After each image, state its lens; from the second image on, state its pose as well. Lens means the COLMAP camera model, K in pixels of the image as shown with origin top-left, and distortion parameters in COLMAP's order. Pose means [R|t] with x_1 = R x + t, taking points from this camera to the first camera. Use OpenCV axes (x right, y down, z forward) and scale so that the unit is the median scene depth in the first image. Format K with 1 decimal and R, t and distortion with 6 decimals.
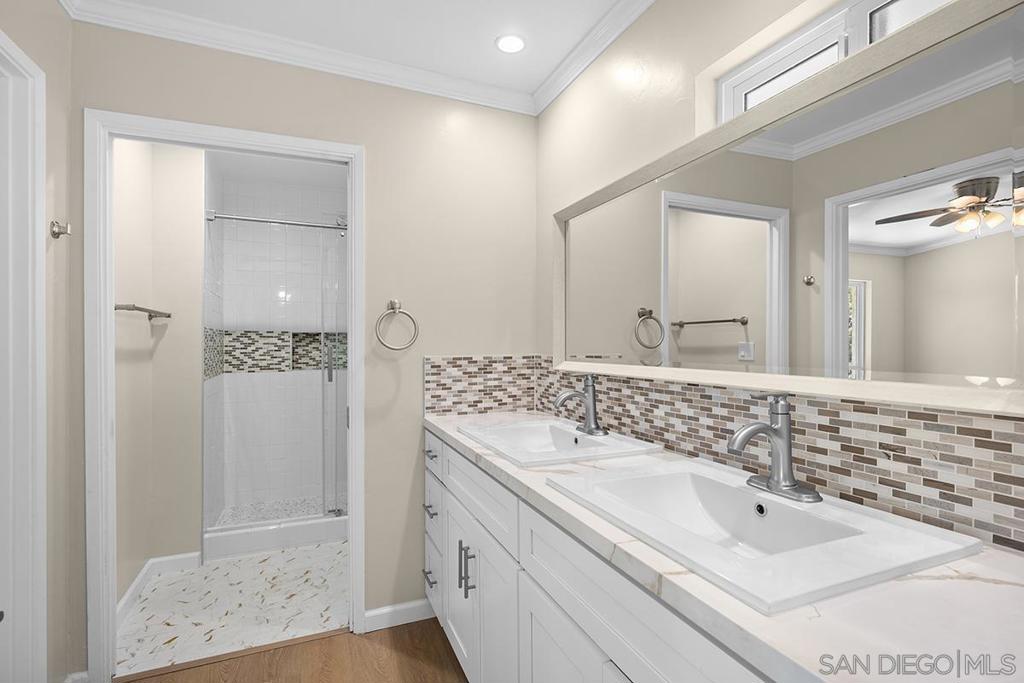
lens RADIAL K [[492.3, 0, 512.0], [0, 492.3, 341.5], [0, 0, 1]] dist [-0.000745, -0.000125]
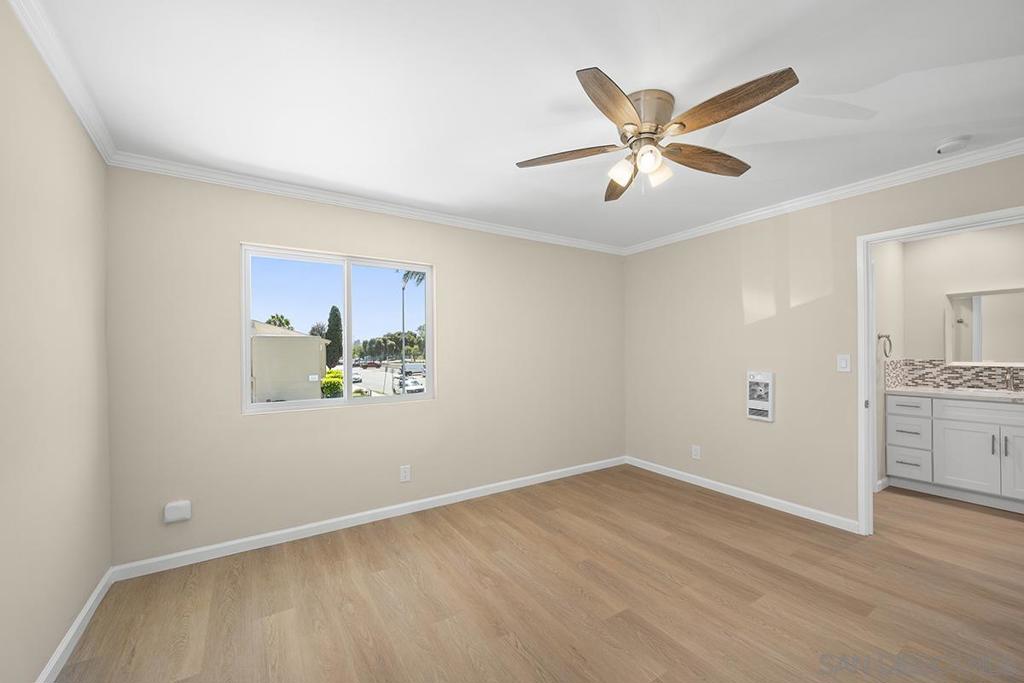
lens RADIAL K [[415.3, 0, 517.1], [0, 415.3, 342.7], [0, 0, 1]] dist [-0.000034, -0.000147]
pose [[0.983914, -0.000143, 0.178643, -1.972138], [0.002865, 0.999884, -0.014978, -0.020586], [-0.178620, 0.015248, 0.983800, -0.436744]]
